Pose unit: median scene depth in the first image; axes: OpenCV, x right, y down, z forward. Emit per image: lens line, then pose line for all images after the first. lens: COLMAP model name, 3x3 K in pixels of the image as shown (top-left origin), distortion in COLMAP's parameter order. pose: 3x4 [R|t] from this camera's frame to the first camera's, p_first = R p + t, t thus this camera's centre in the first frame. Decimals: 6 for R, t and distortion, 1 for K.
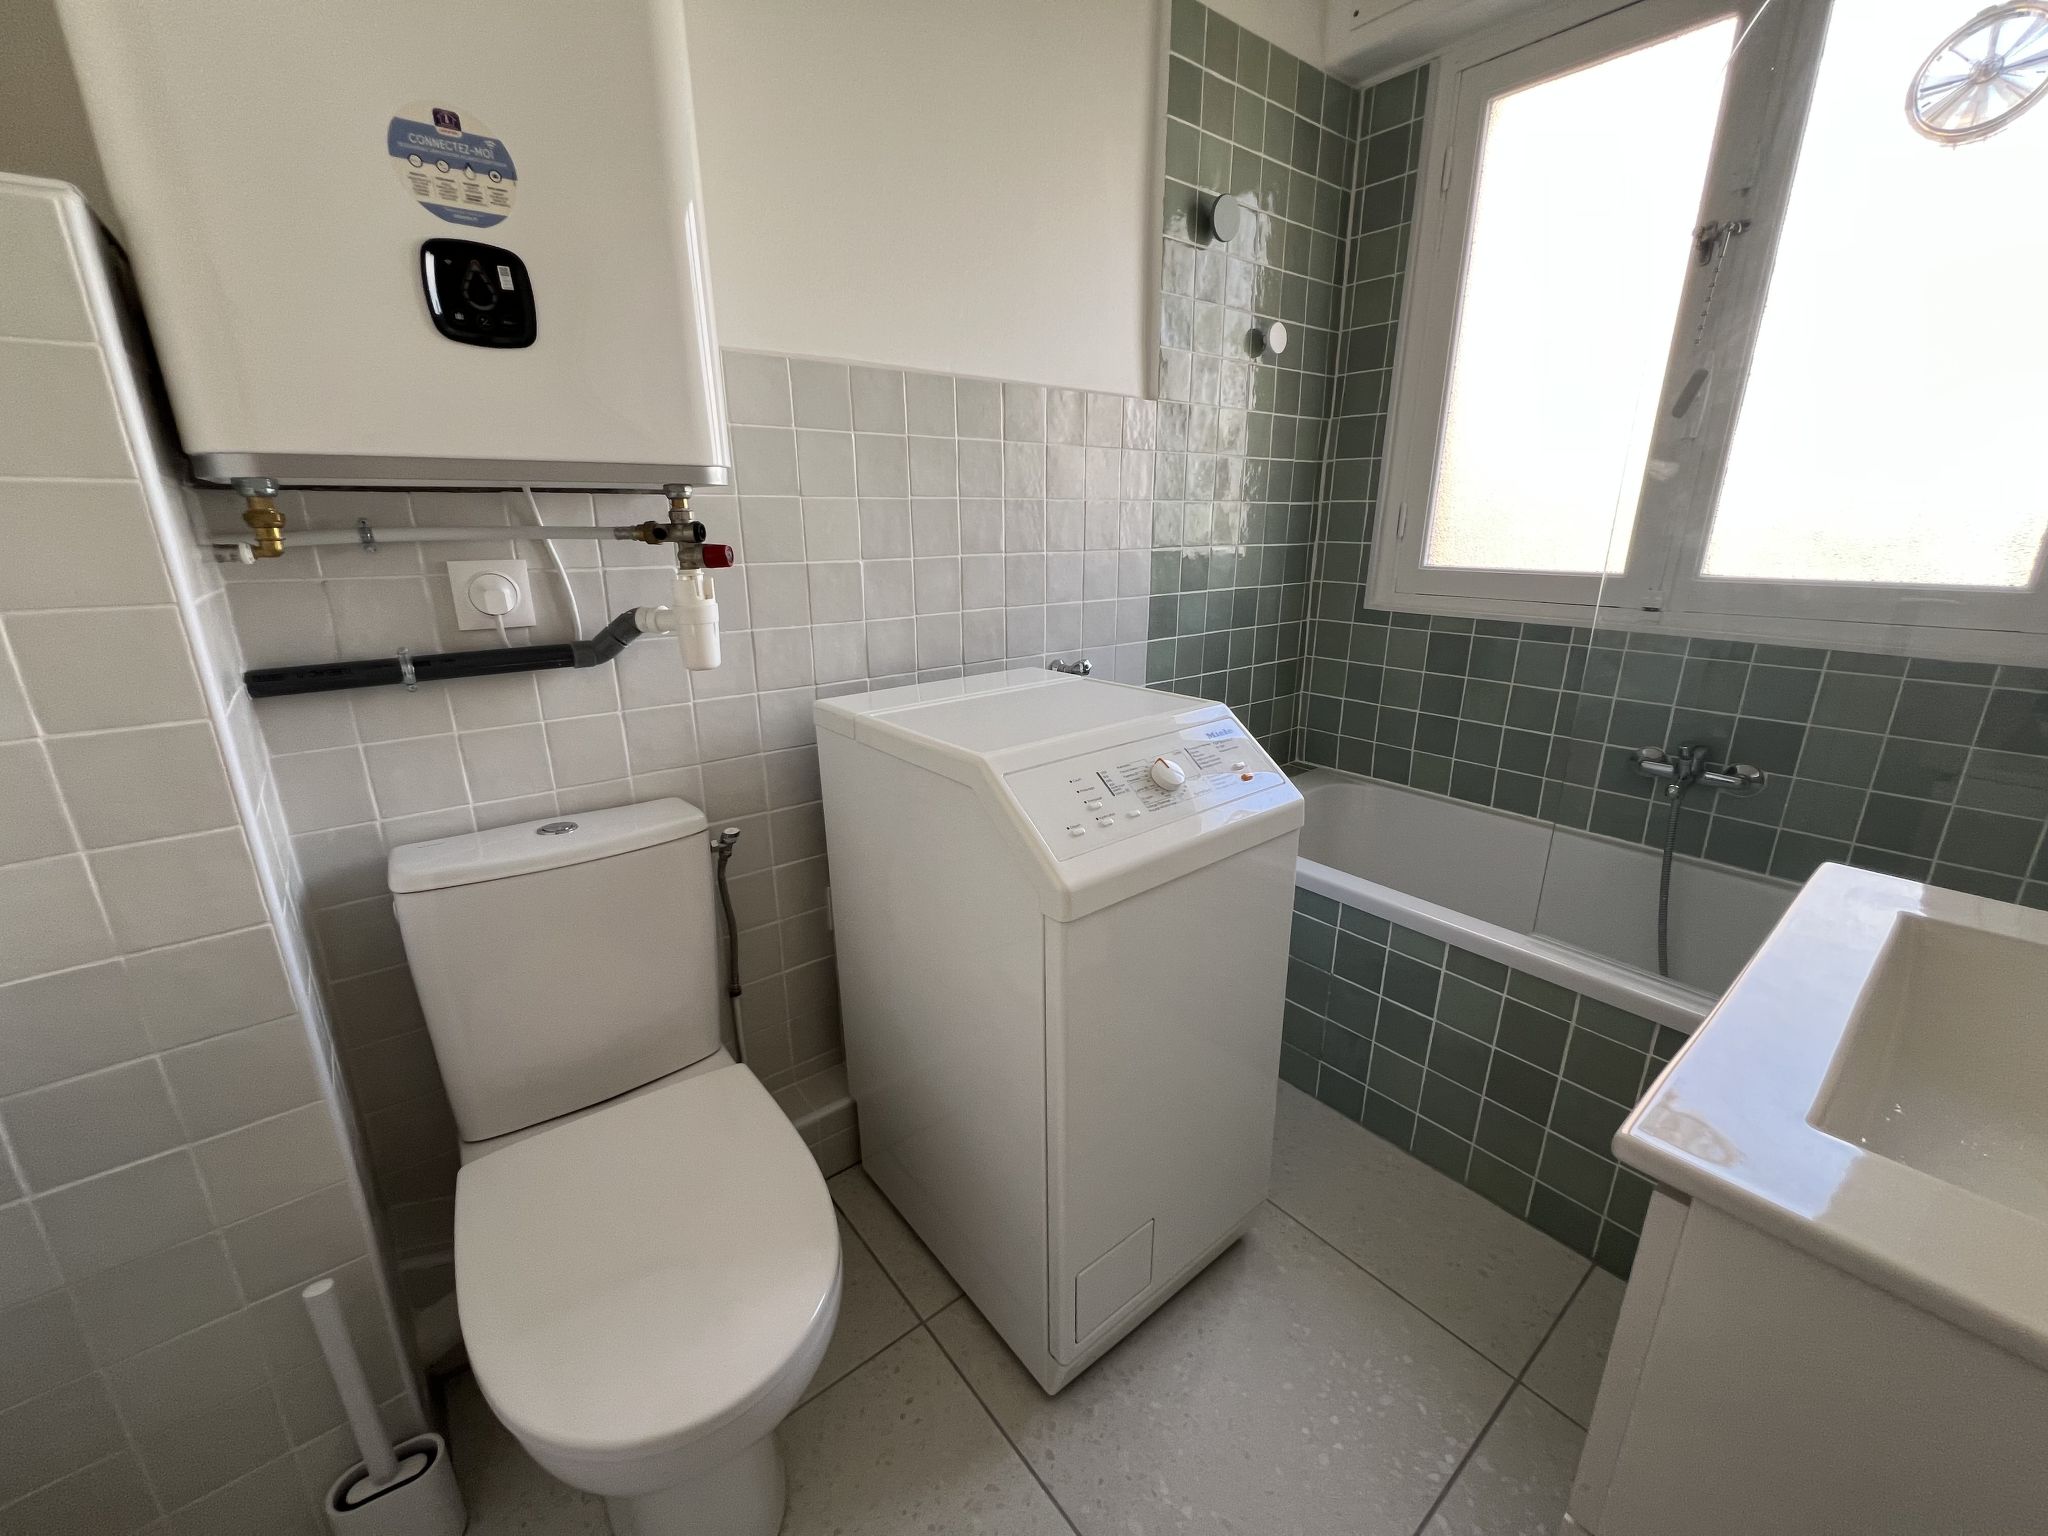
lens RADIAL K [[819.6, 0, 1019.5], [0, 819.6, 765.7], [0, 0, 1]] dist [-0.000970, 0.000362]
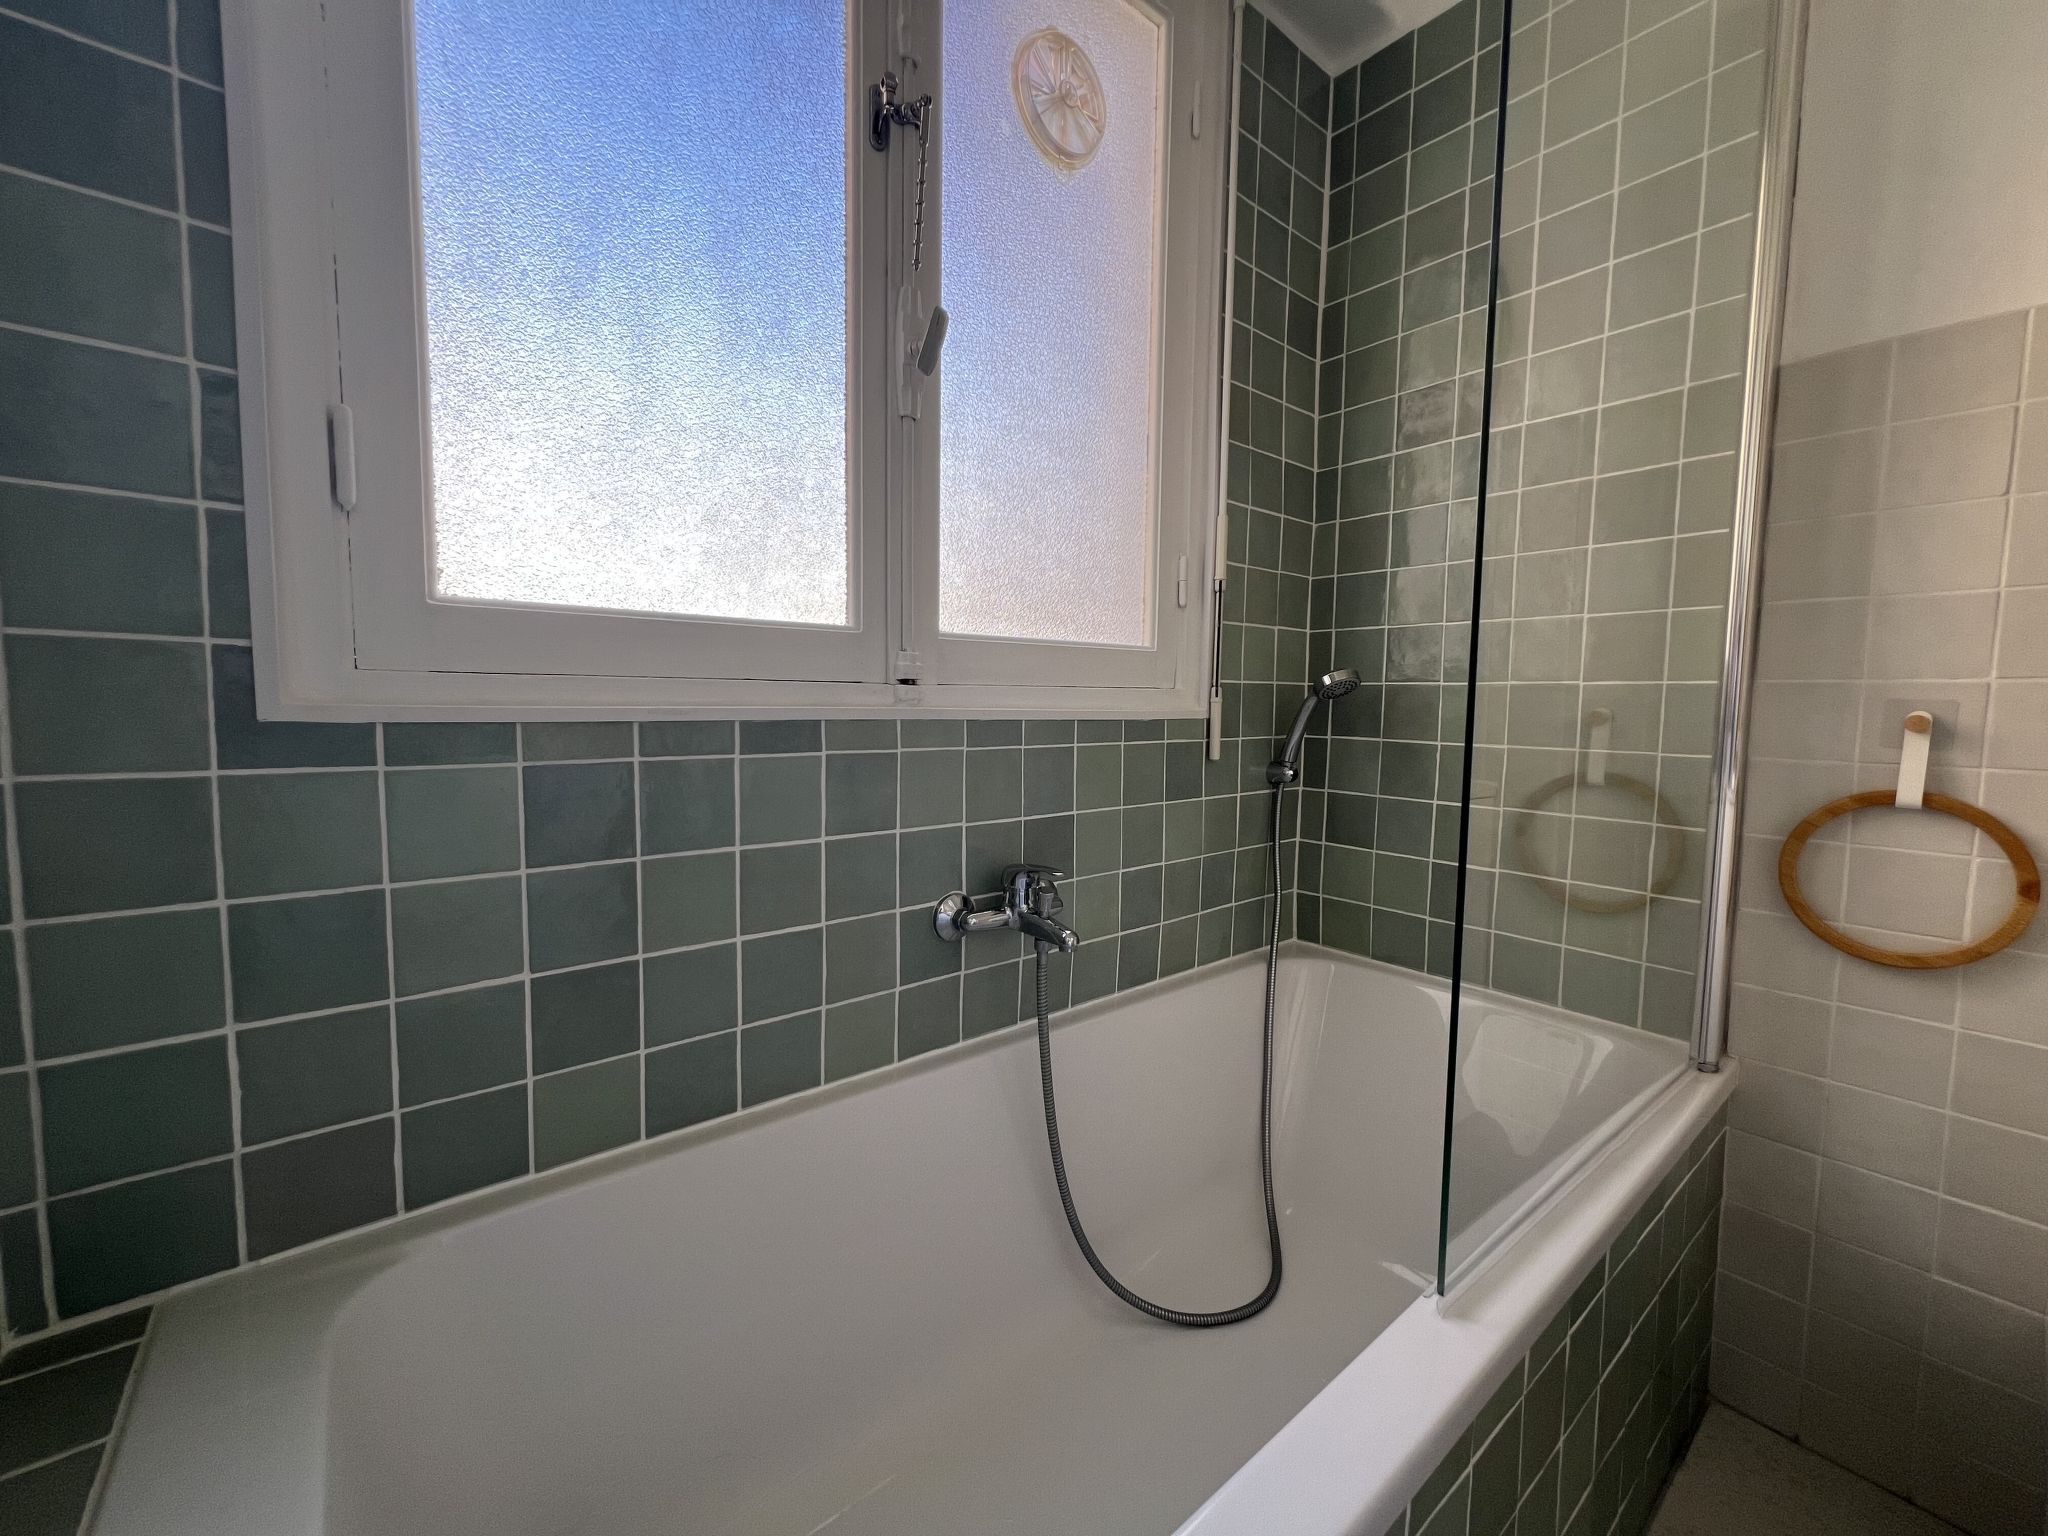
lens RADIAL K [[819.6, 0, 1019.5], [0, 819.6, 765.7], [0, 0, 1]] dist [-0.000970, 0.000362]
pose [[-0.004000, -0.079003, 0.996866, 0.135835], [0.276051, 0.958051, 0.077035, -0.143013], [-0.961135, 0.275494, 0.017977, 0.857257]]
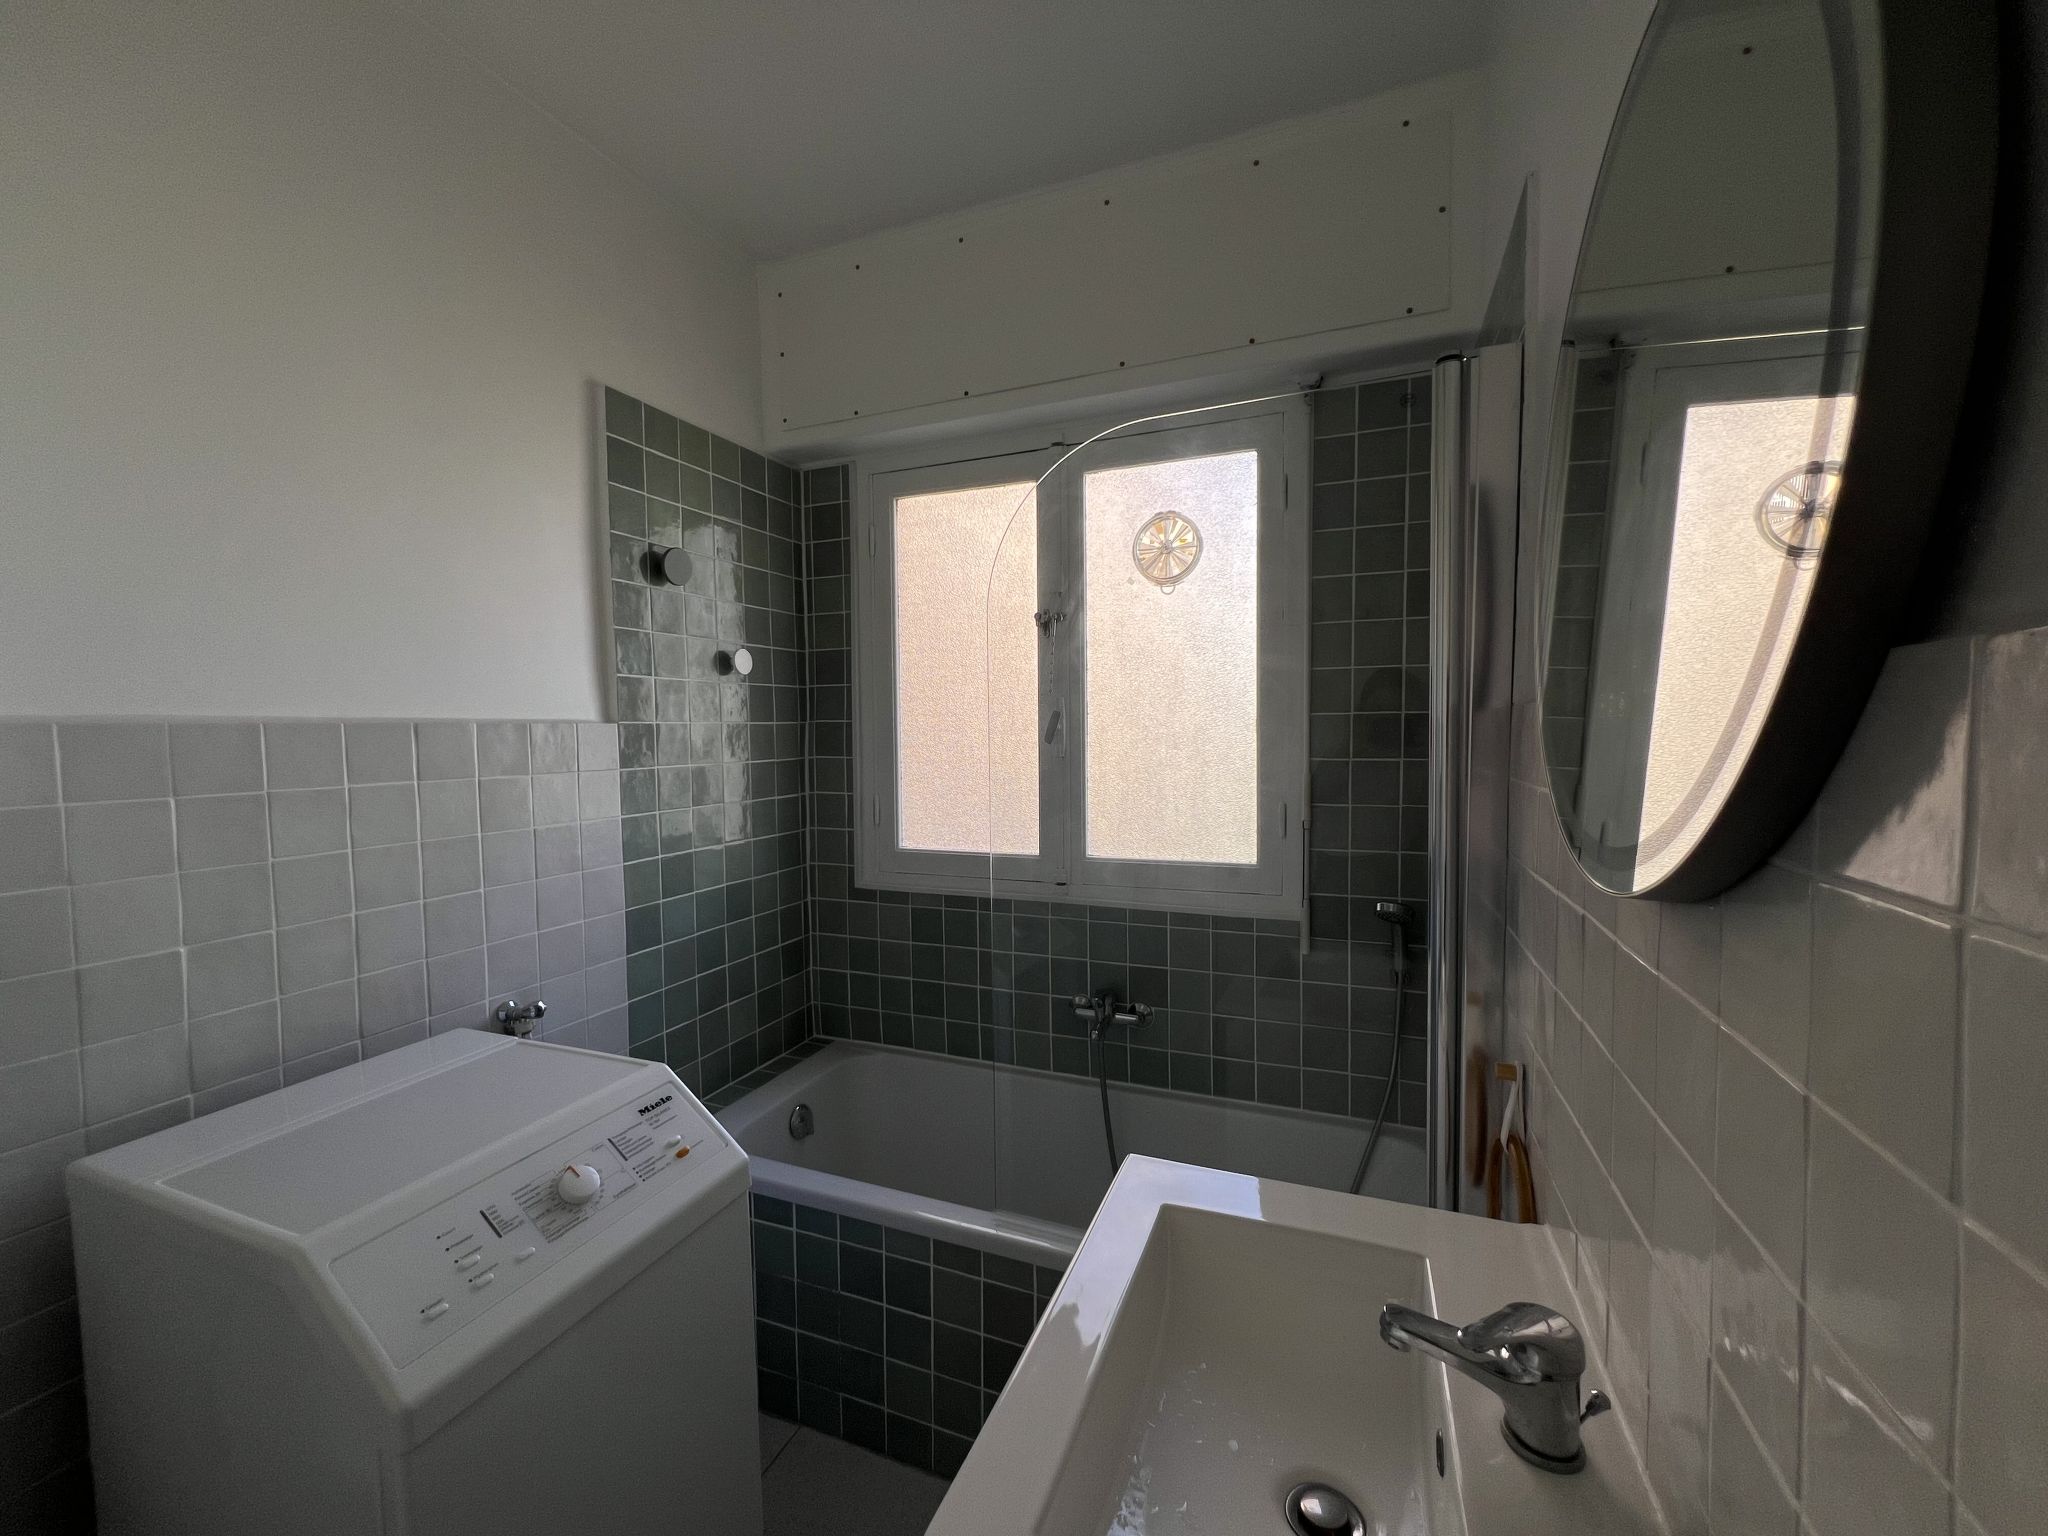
lens RADIAL K [[819.6, 0, 1019.5], [0, 819.6, 765.7], [0, 0, 1]] dist [-0.000970, 0.000362]
pose [[0.874315, -0.028343, 0.484530, 0.104903], [0.148341, 0.966129, -0.211161, -0.101565], [-0.462134, 0.256497, 0.848906, -0.075358]]
